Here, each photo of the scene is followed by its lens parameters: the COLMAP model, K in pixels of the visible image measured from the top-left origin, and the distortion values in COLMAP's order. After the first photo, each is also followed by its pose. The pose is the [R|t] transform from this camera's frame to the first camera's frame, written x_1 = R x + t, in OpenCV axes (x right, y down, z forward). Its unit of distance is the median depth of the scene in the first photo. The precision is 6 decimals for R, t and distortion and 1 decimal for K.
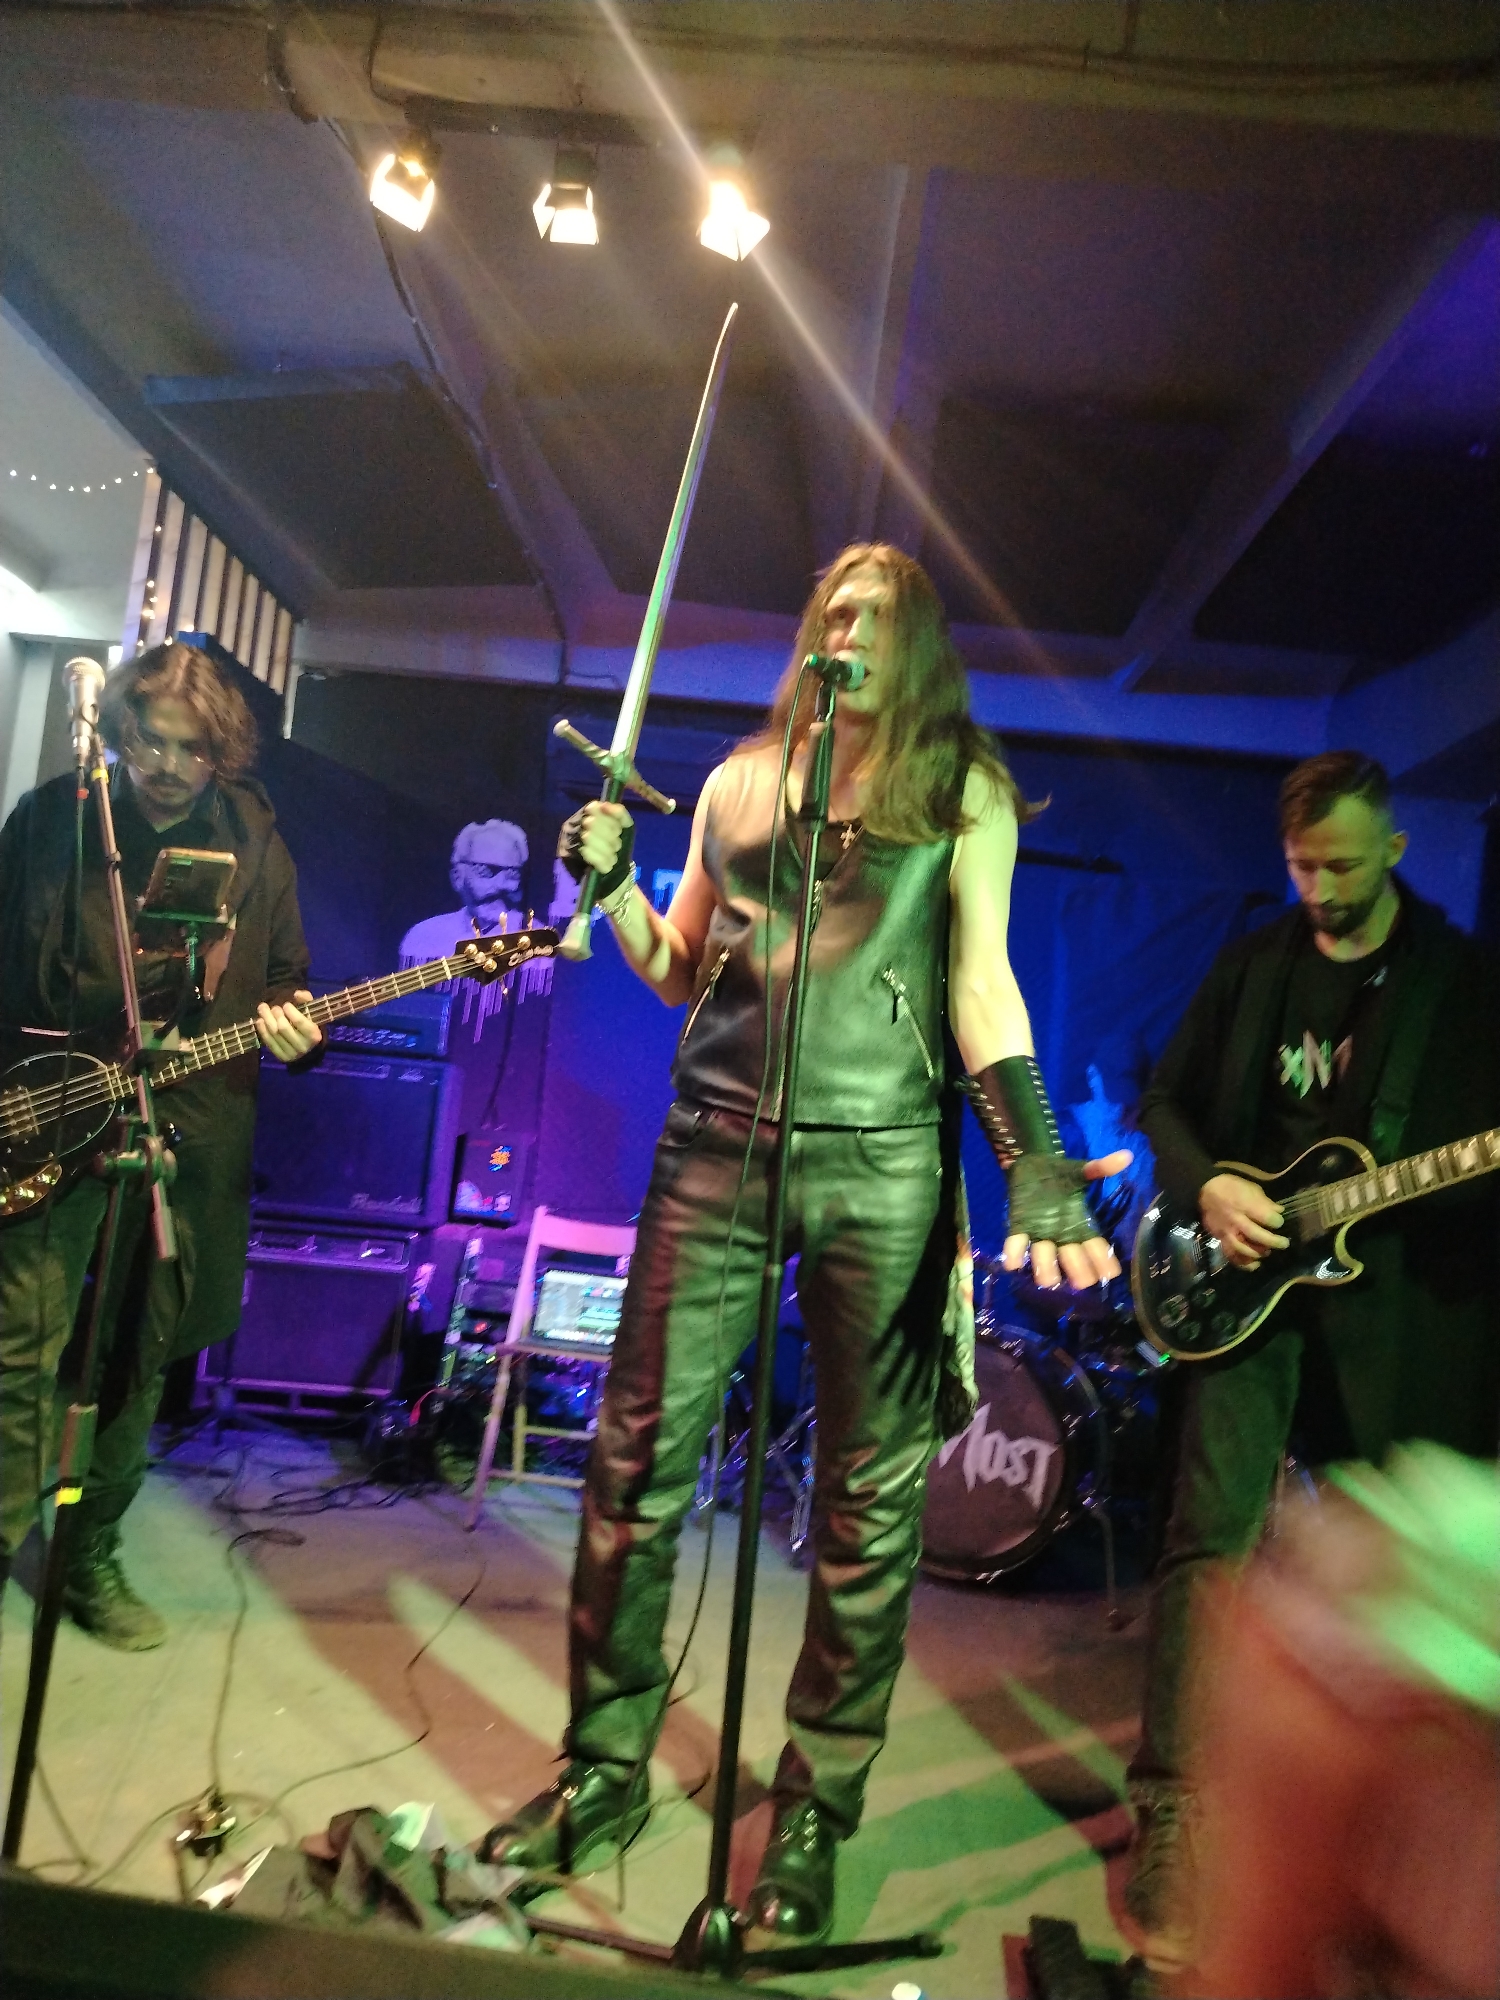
lens RADIAL K [[1357.7, 0, 796.3], [0, 1357.7, 1012.7], [0, 0, 1]] dist [-0.007383, 0.022170]
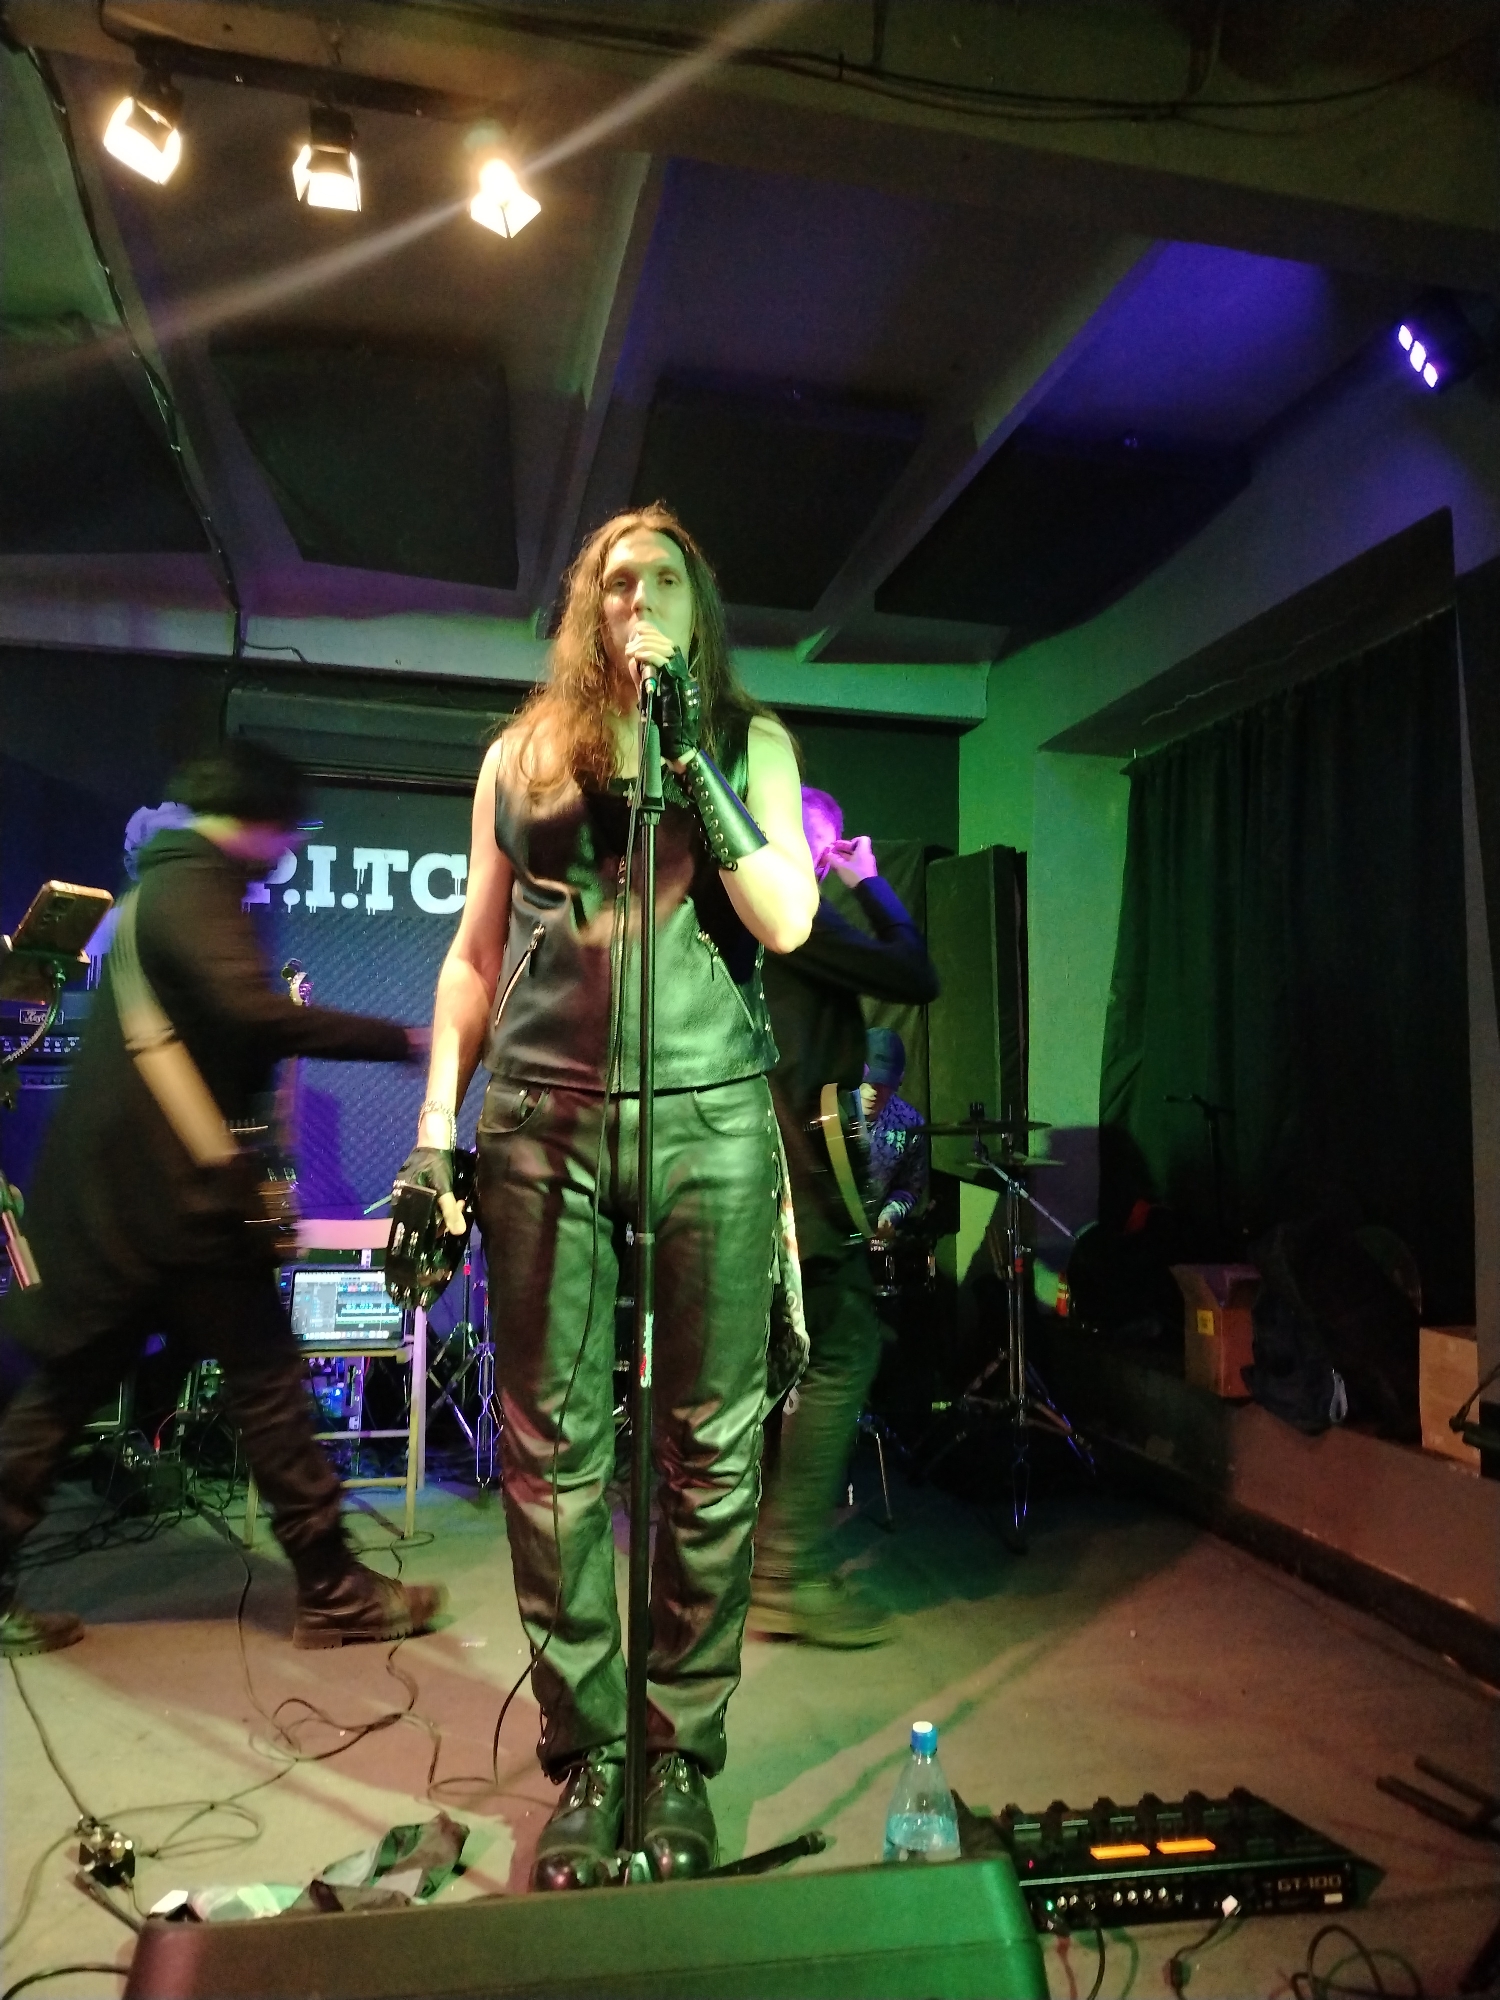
lens RADIAL K [[1357.7, 0, 754.4], [0, 1357.7, 989.3], [0, 0, 1]] dist [-0.007383, 0.022170]
pose [[0.969941, -0.065411, 0.234385, -0.133853], [0.063211, 0.997857, 0.016895, -0.007766], [-0.234988, -0.001571, 0.971997, -0.013116]]
